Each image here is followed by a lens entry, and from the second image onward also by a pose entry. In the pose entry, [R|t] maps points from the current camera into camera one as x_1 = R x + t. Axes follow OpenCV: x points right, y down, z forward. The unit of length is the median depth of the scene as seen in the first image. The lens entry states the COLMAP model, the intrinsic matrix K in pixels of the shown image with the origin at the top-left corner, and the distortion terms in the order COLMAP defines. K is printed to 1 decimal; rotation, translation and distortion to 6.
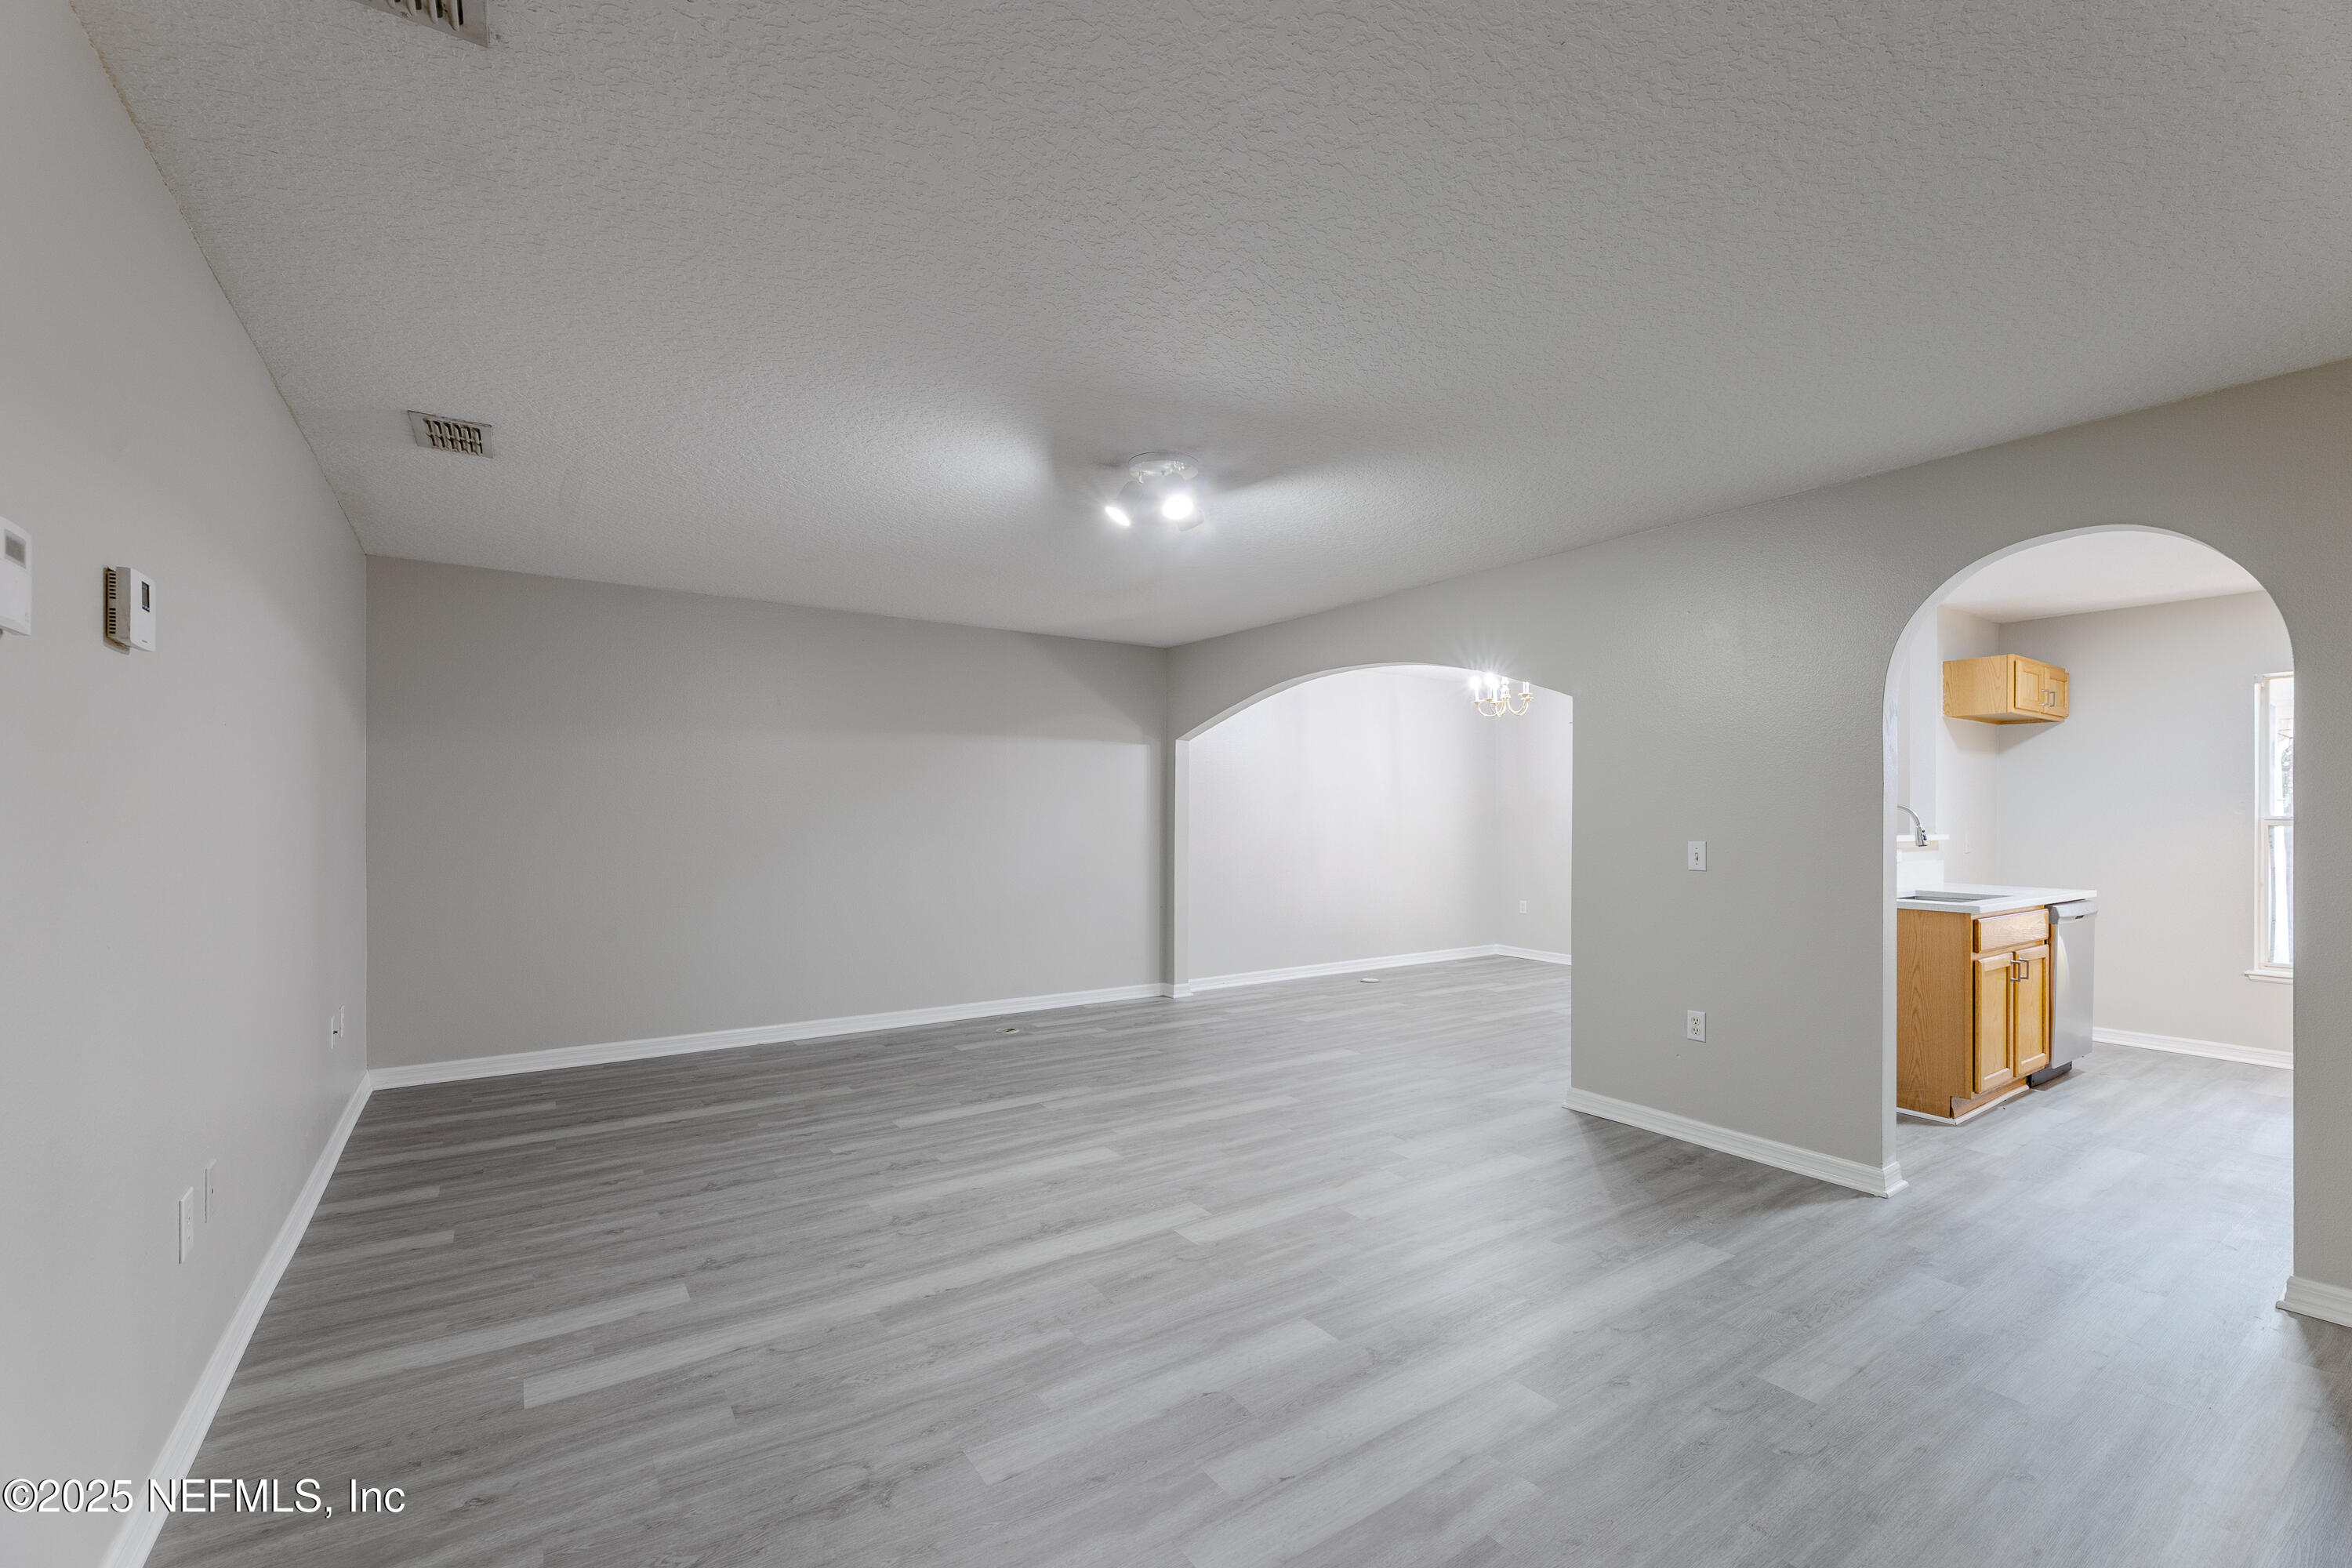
lens RADIAL K [[977.7, 0, 1185.4], [0, 977.7, 819.8], [0, 0, 1]] dist [0.000349, 0.000720]
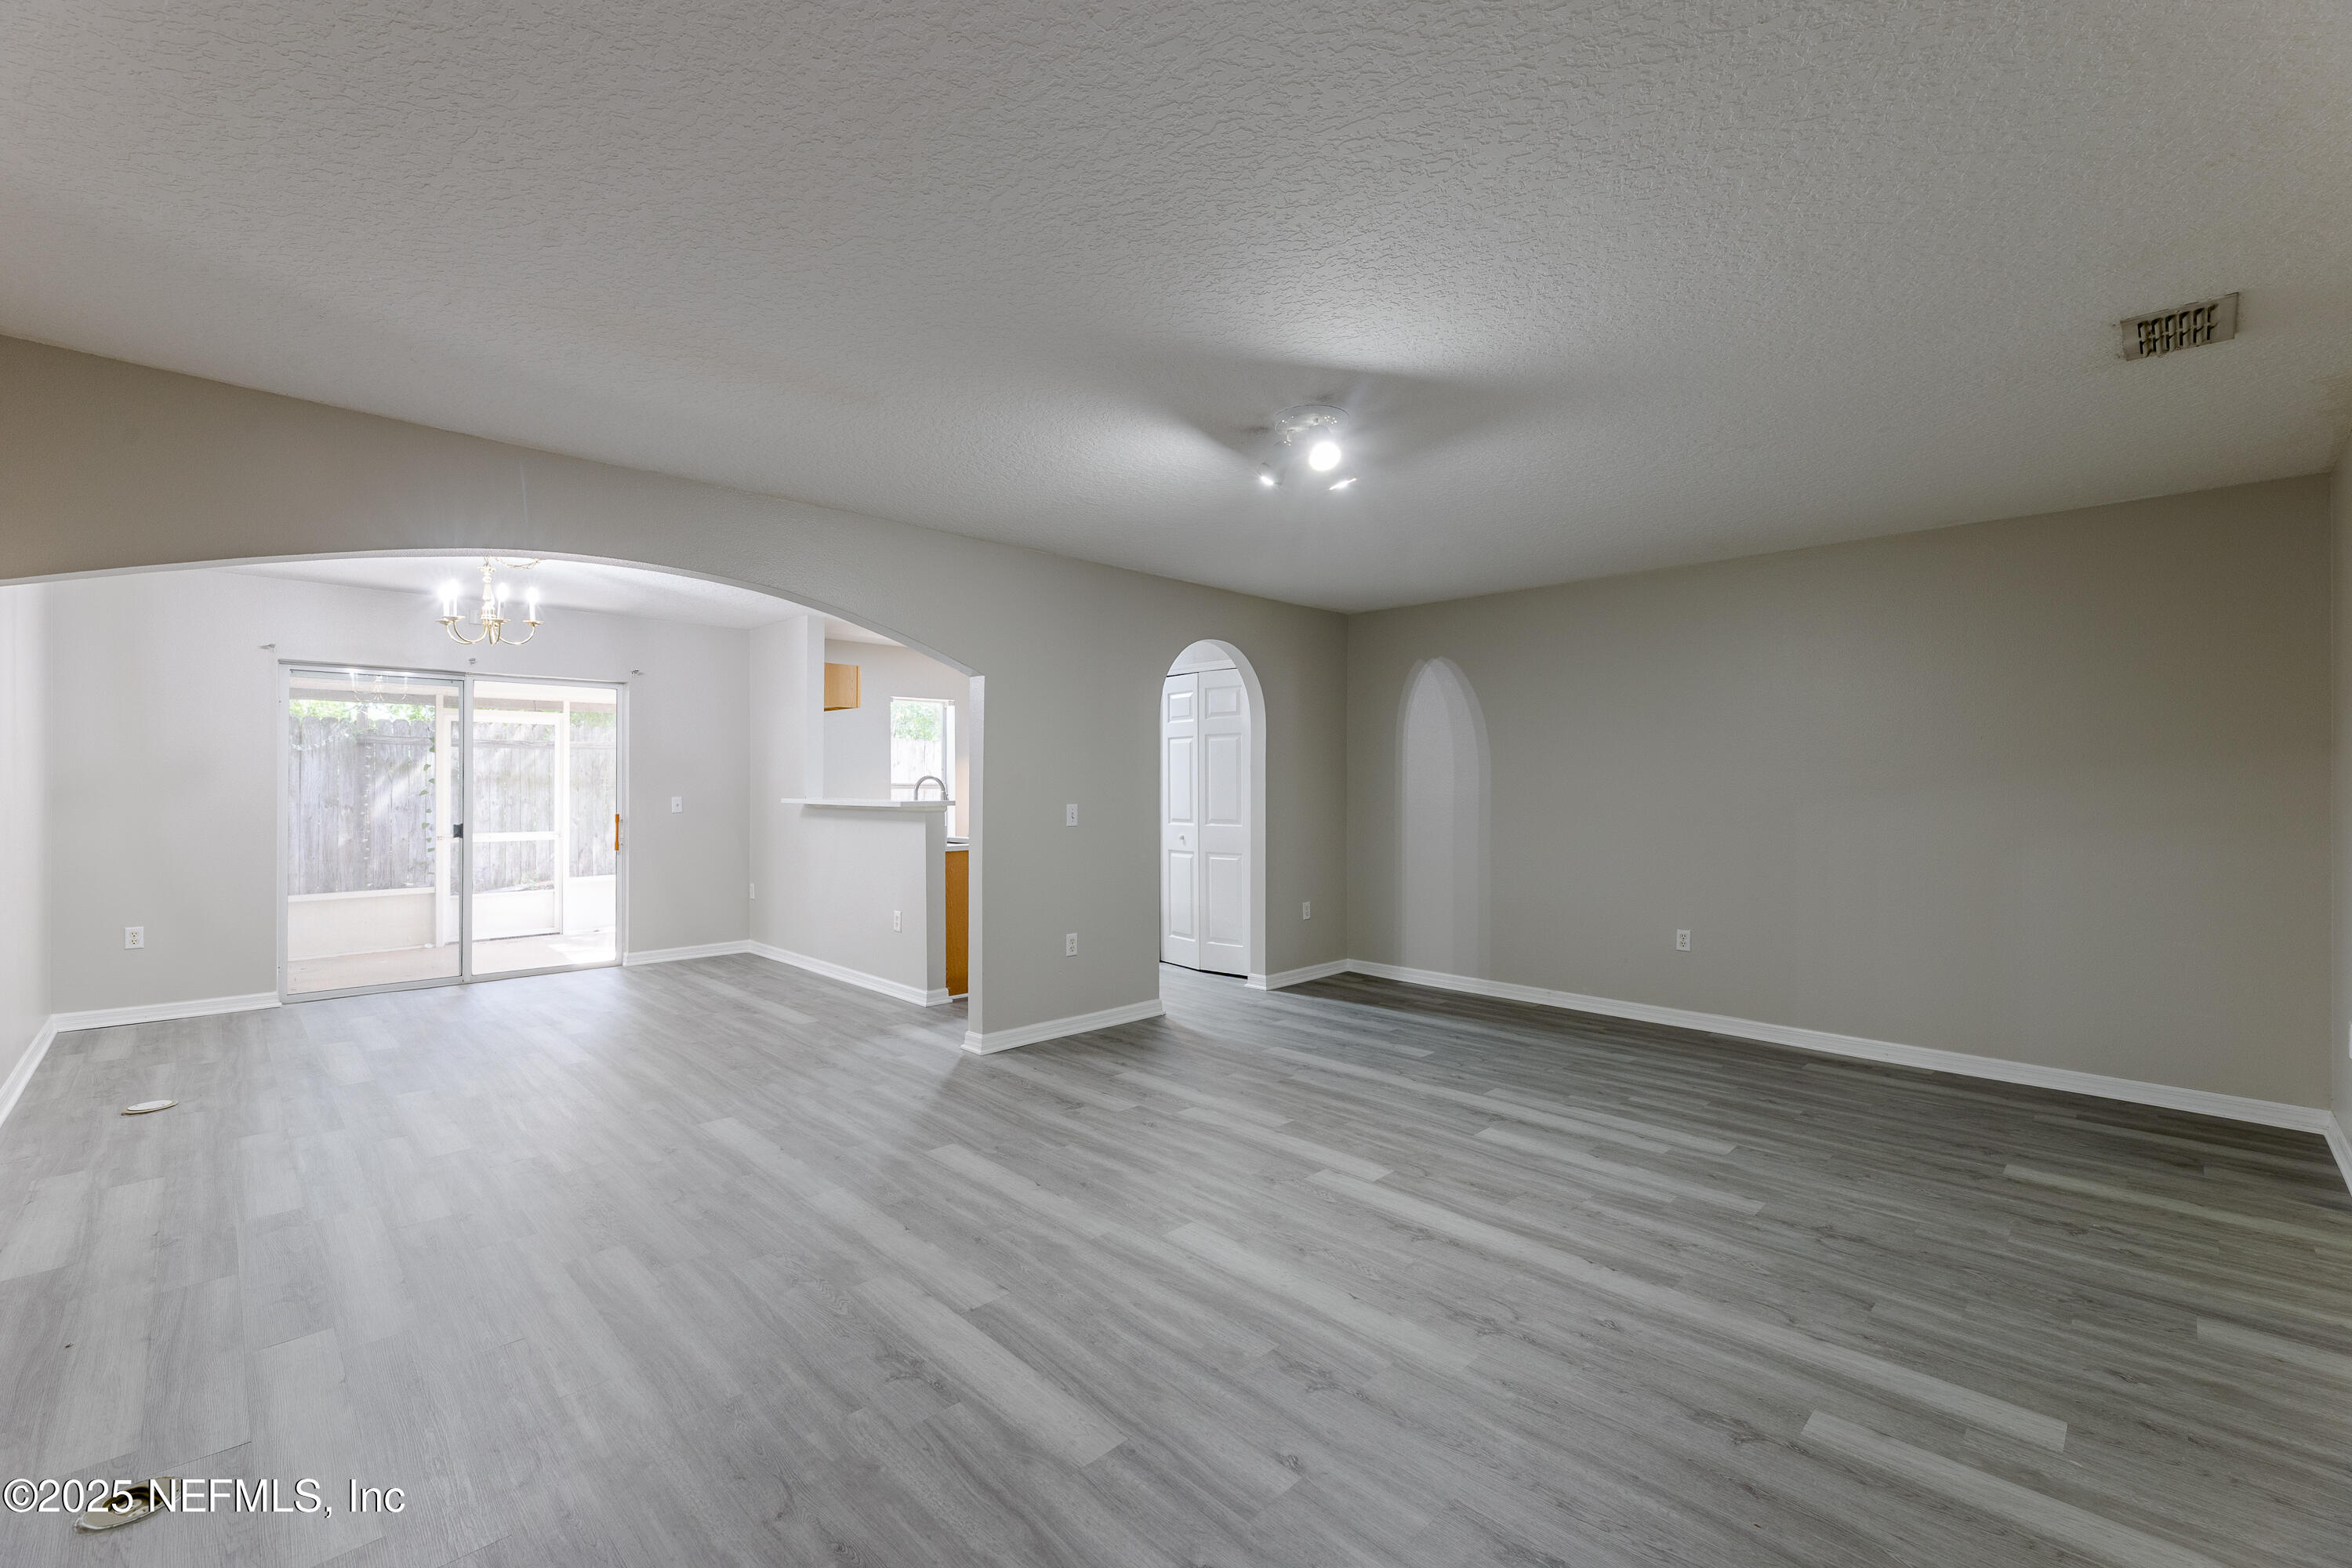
lens RADIAL K [[977.7, 0, 1156.5], [0, 977.7, 789.4], [0, 0, 1]] dist [0.000349, 0.000720]
pose [[-0.159054, -0.010757, 0.987211, -0.836965], [0.005133, 0.999918, 0.011722, -0.014451], [-0.987257, 0.006932, -0.158986, 1.152801]]
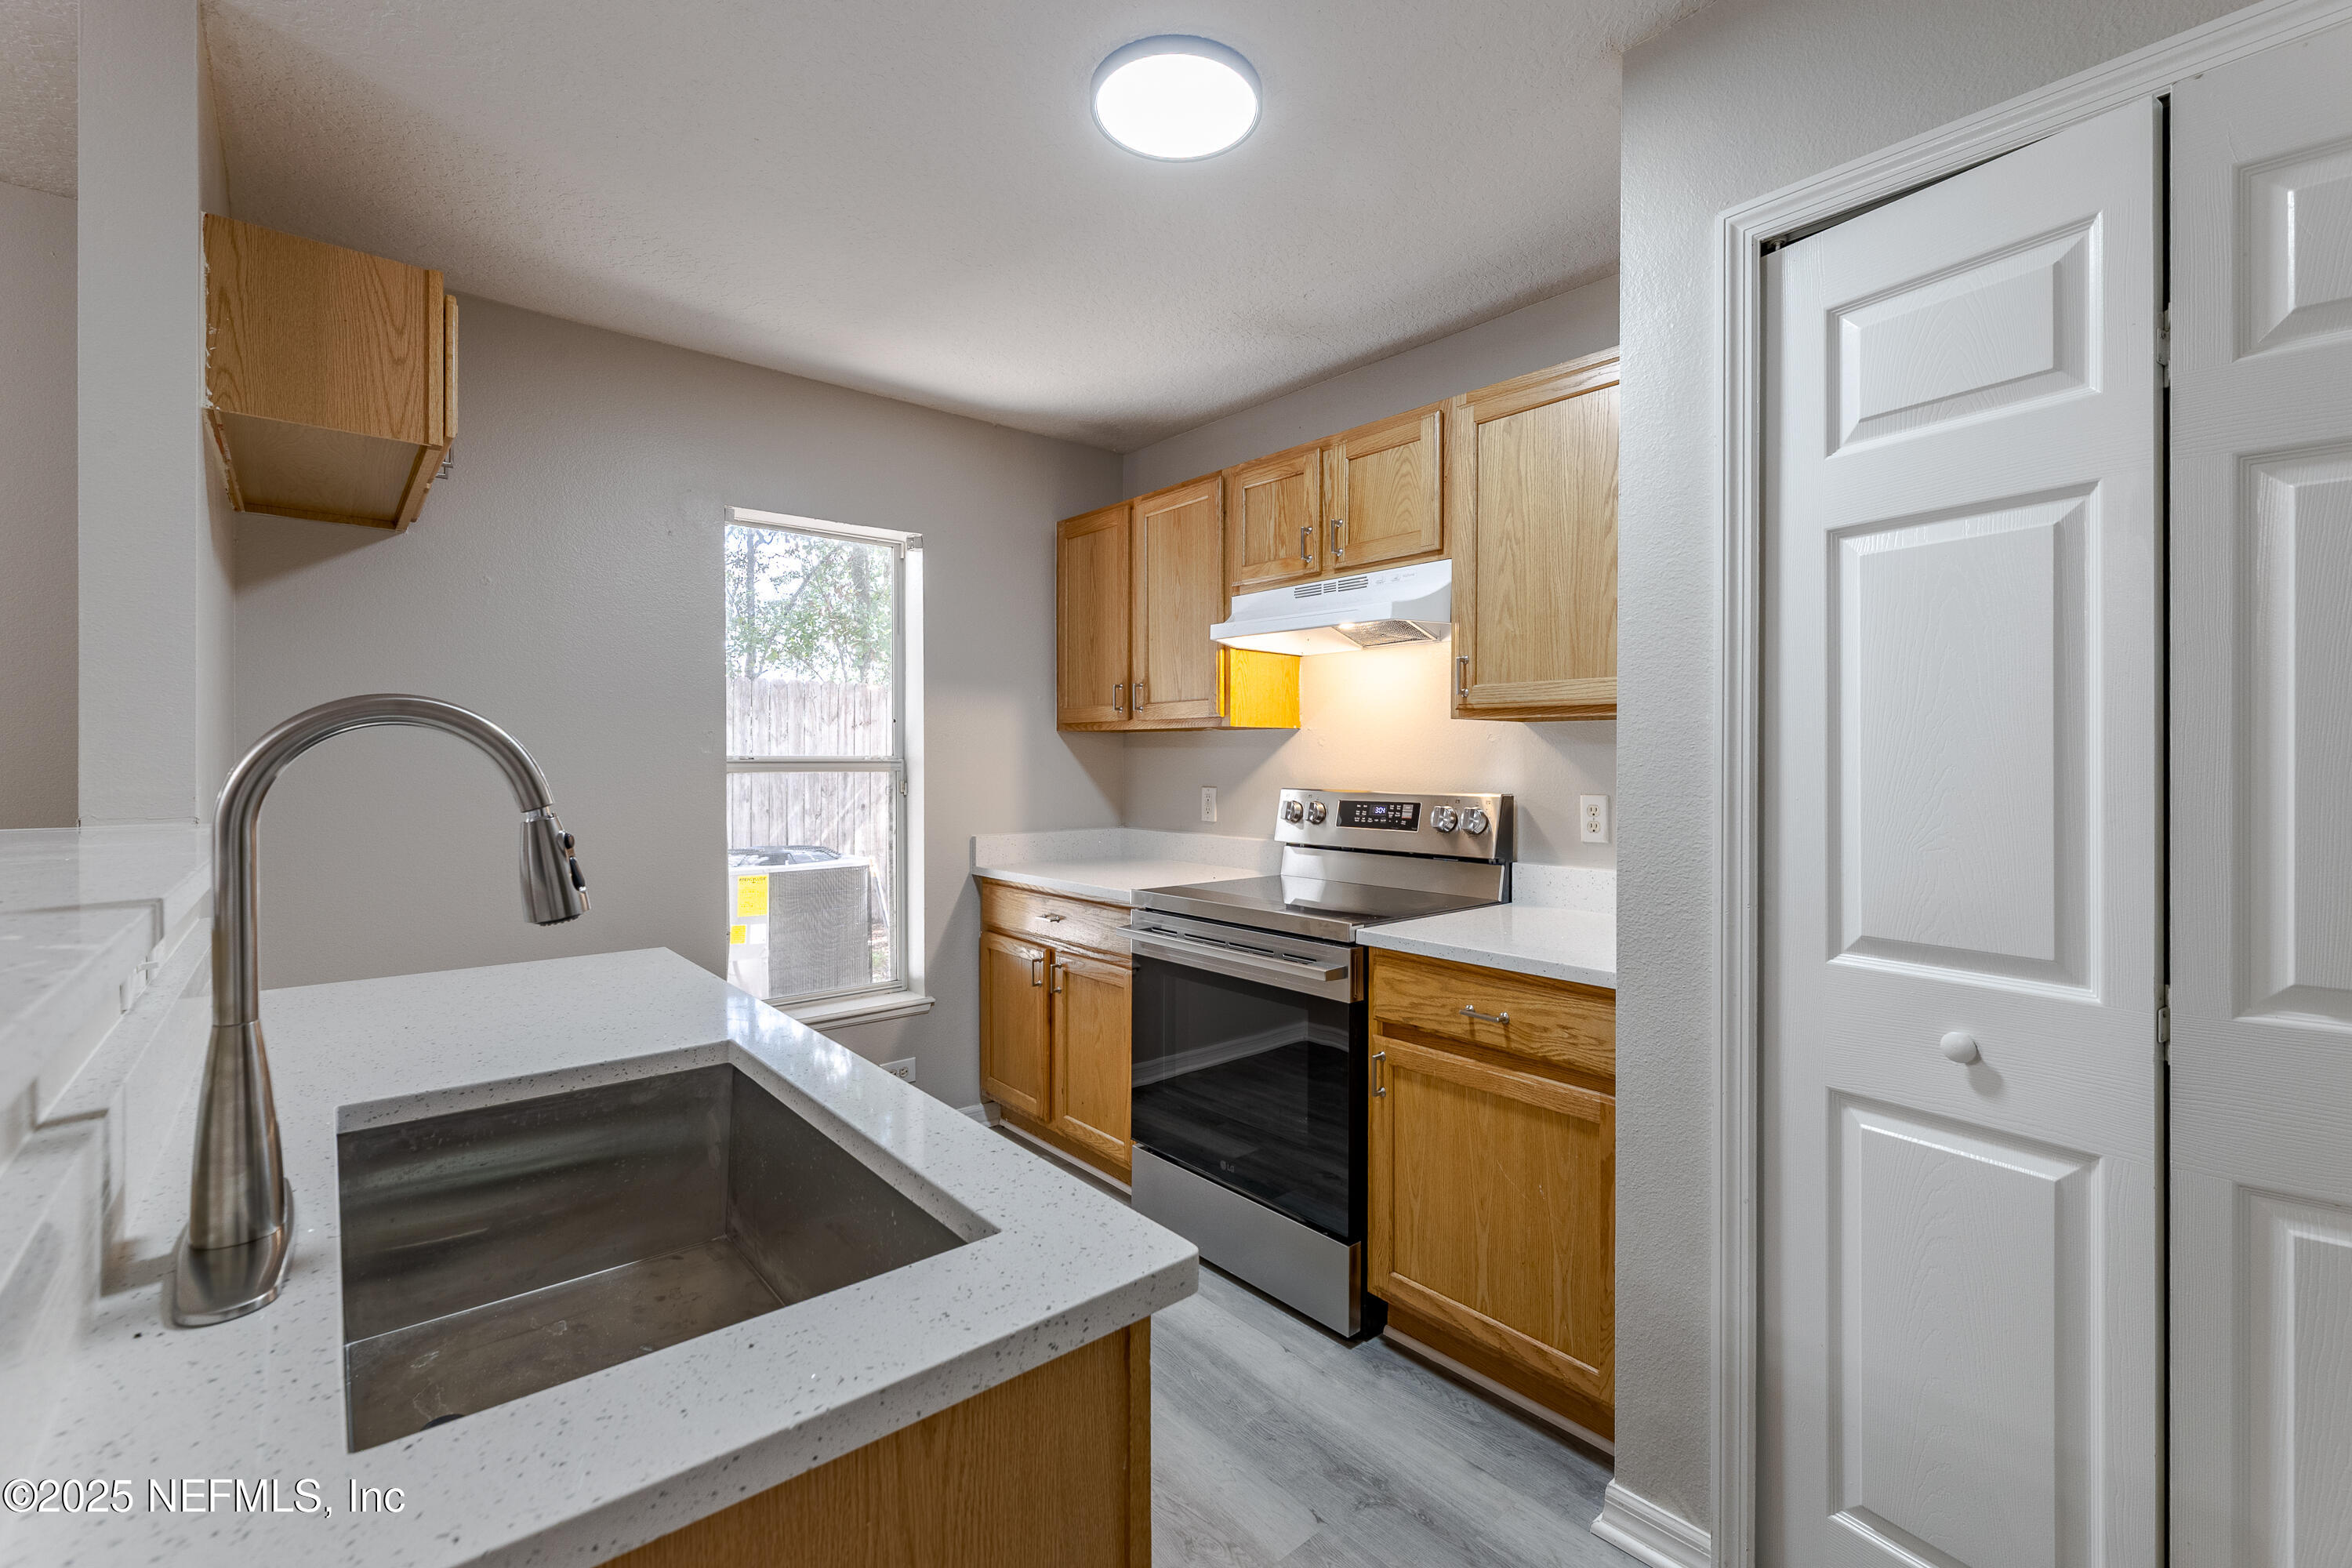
lens RADIAL K [[1004.9, 0, 1176.5], [0, 1004.9, 767.2], [0, 0, 1]] dist [0.000507, 0.000043]
pose [[-0.117234, -0.013503, 0.993013, 0.683669], [0.000275, 0.999907, 0.013629, -0.008207], [-0.993104, 0.001871, -0.117219, 1.136257]]
